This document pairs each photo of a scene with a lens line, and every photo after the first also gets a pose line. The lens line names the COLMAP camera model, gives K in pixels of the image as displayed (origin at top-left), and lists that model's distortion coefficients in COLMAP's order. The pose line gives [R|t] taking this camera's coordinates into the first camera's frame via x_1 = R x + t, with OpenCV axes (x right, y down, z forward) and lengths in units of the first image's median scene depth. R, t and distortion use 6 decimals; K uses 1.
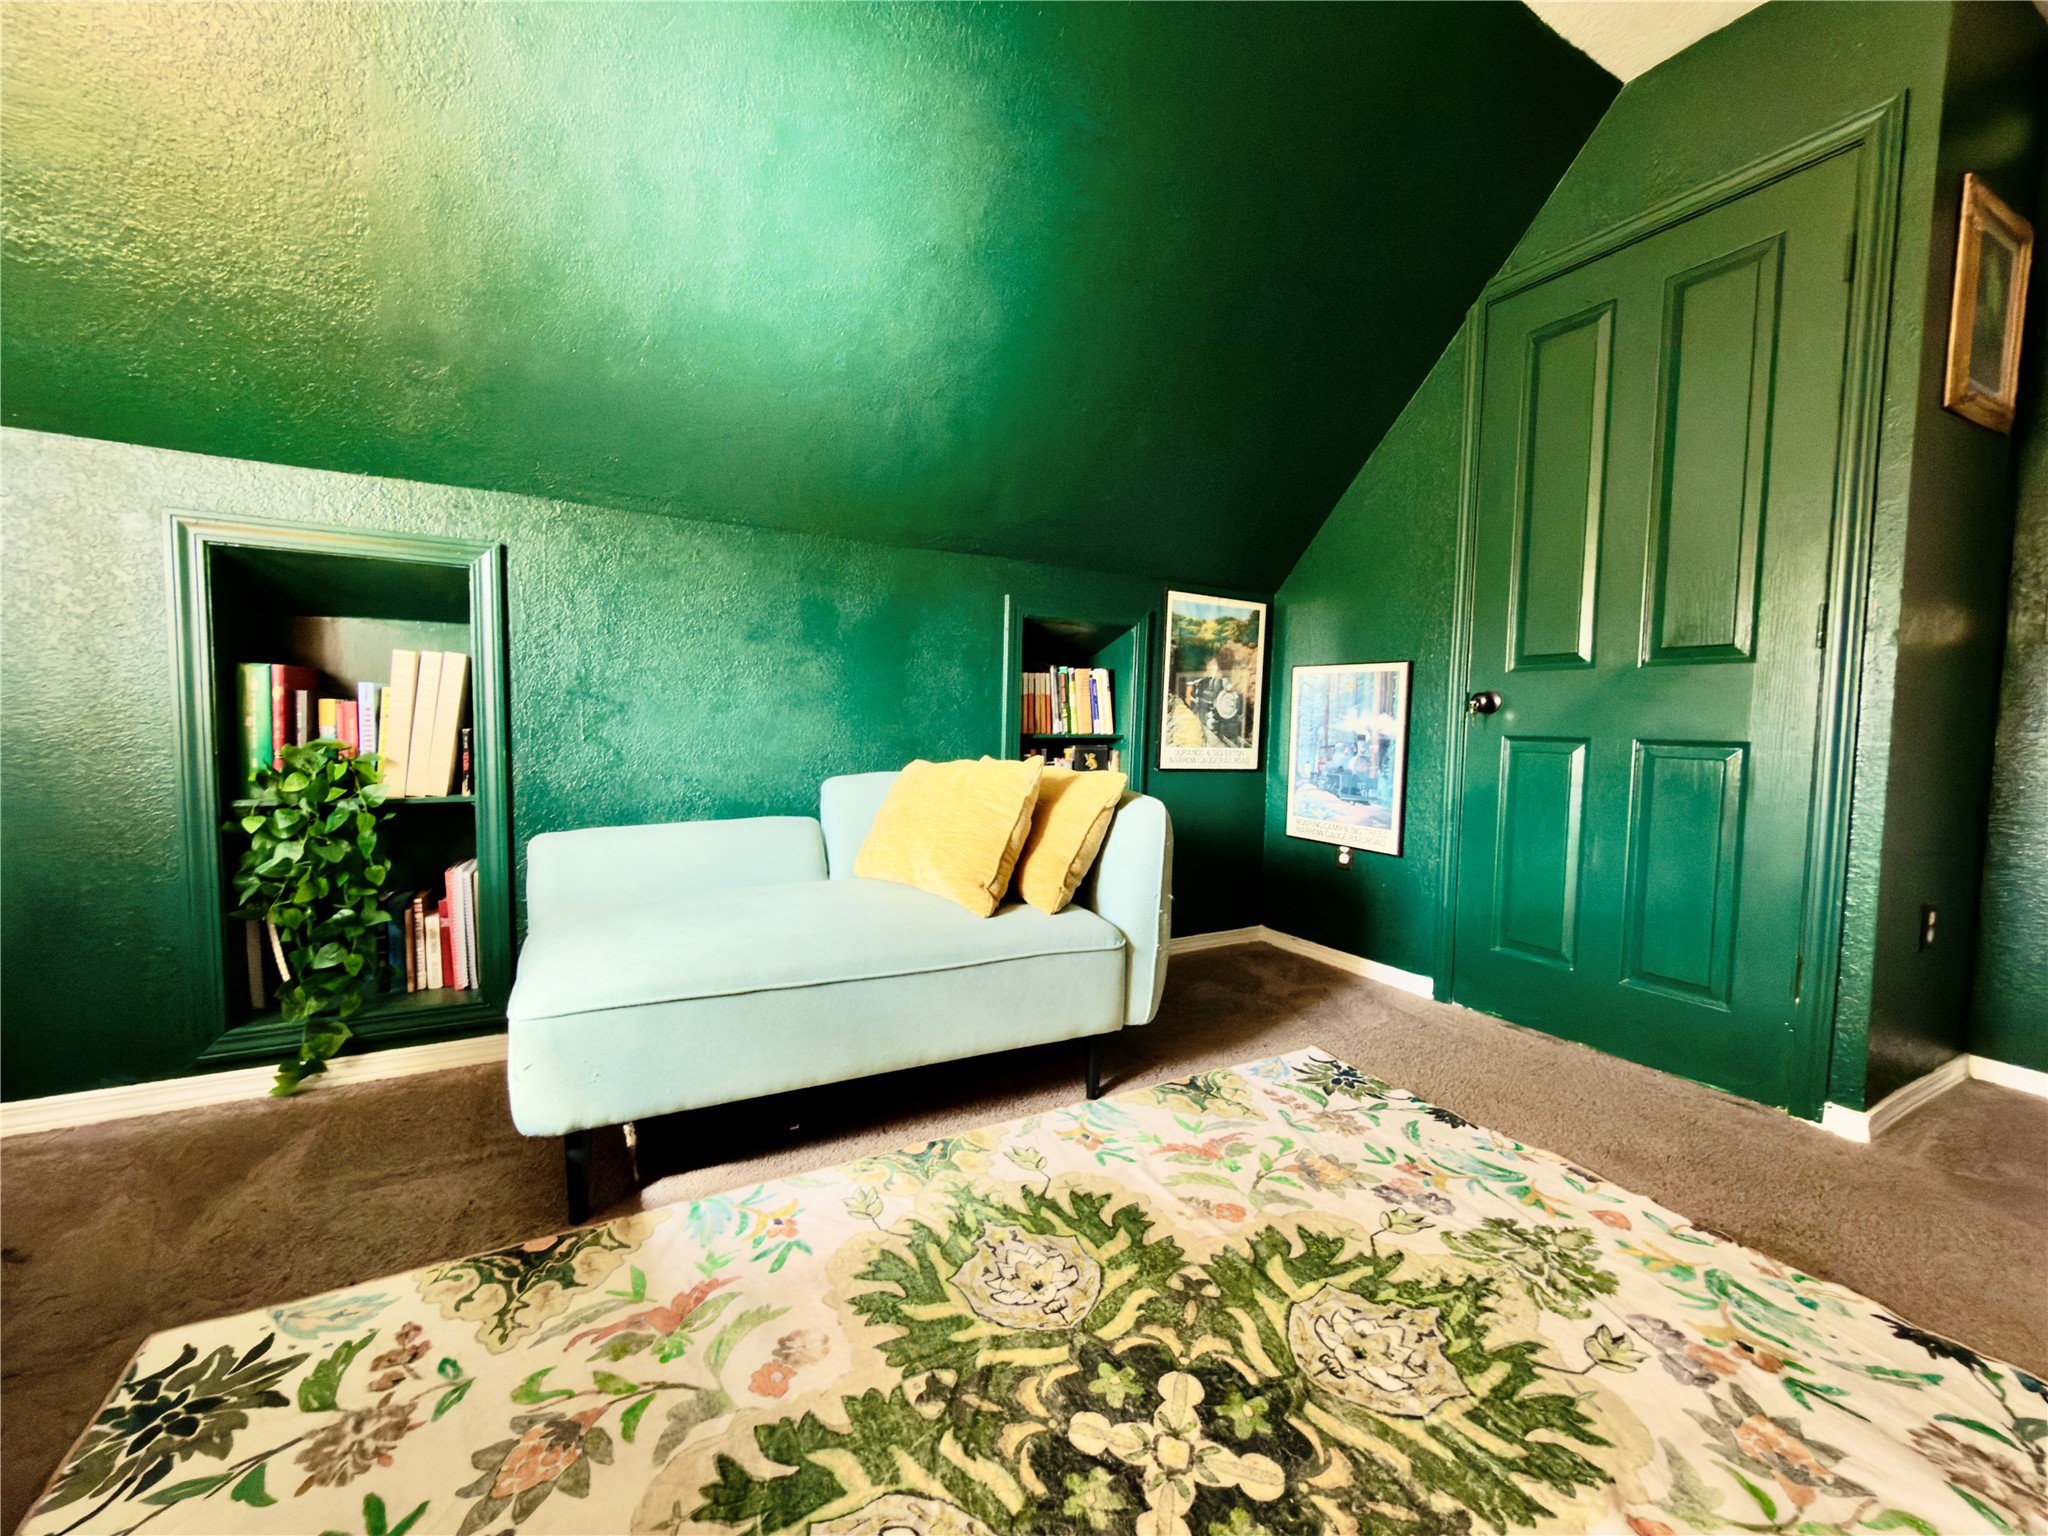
lens RADIAL K [[815.5, 0, 1020.3], [0, 815.5, 764.7], [0, 0, 1]] dist [0.000067, -0.000105]
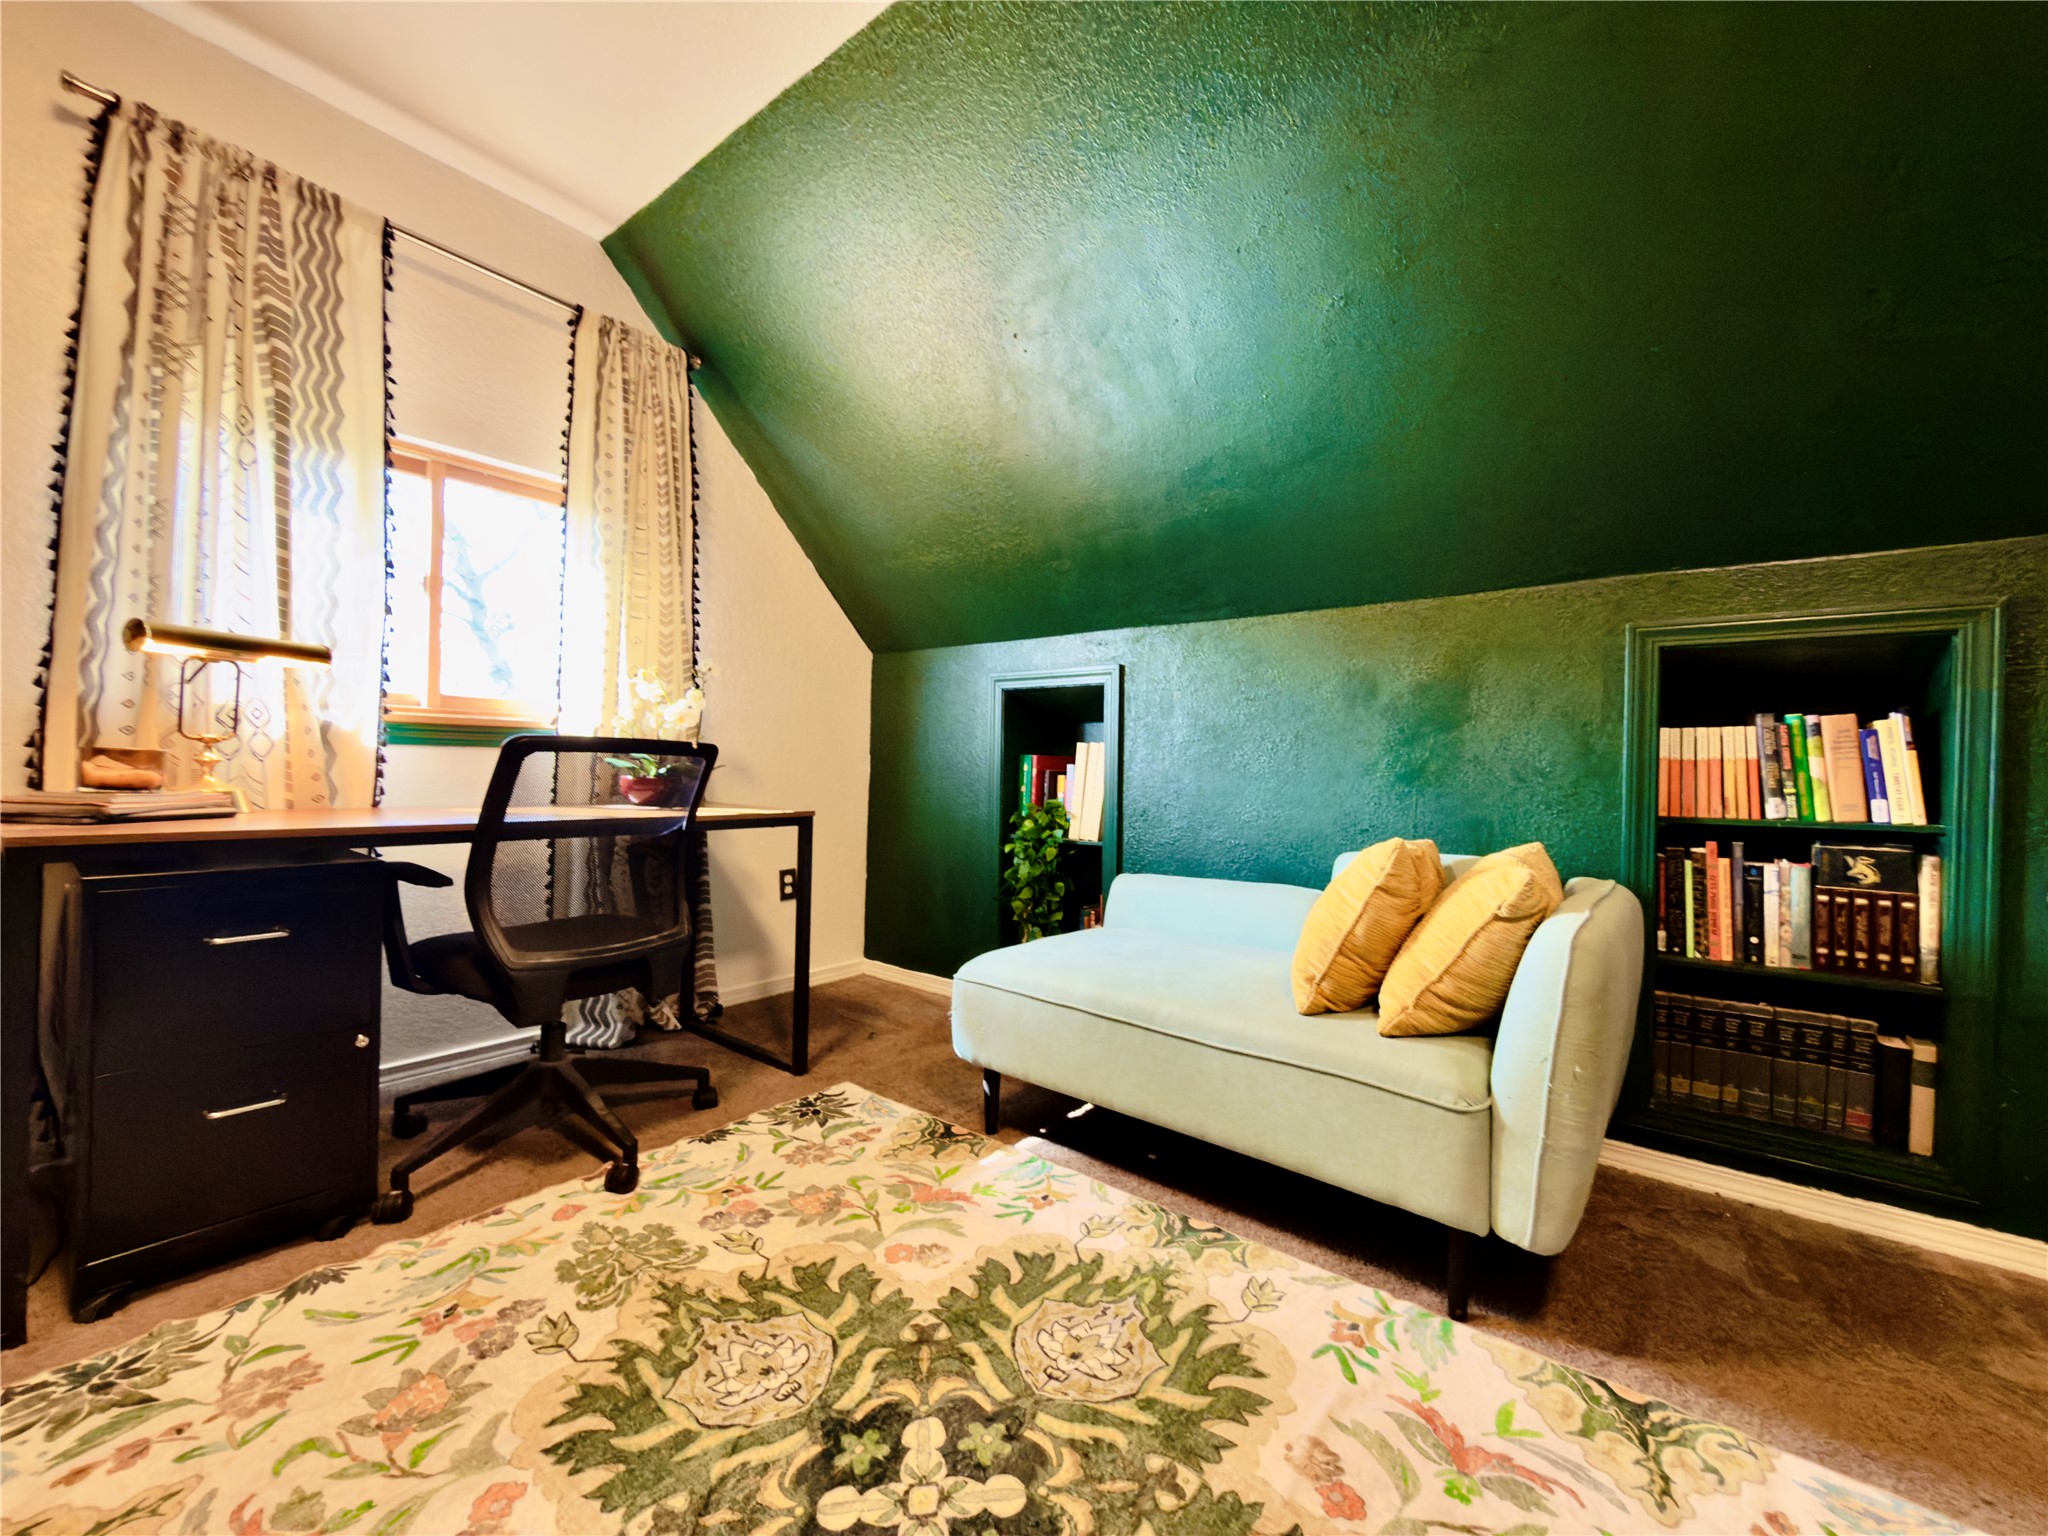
lens RADIAL K [[814.4, 0, 1029.1], [0, 814.4, 758.8], [0, 0, 1]] dist [-0.000226, -0.000011]
pose [[0.387534, -0.026578, -0.921472, 0.843813], [-0.064431, 0.996359, -0.055835, -0.026772], [0.919601, 0.081010, 0.384410, 0.455208]]
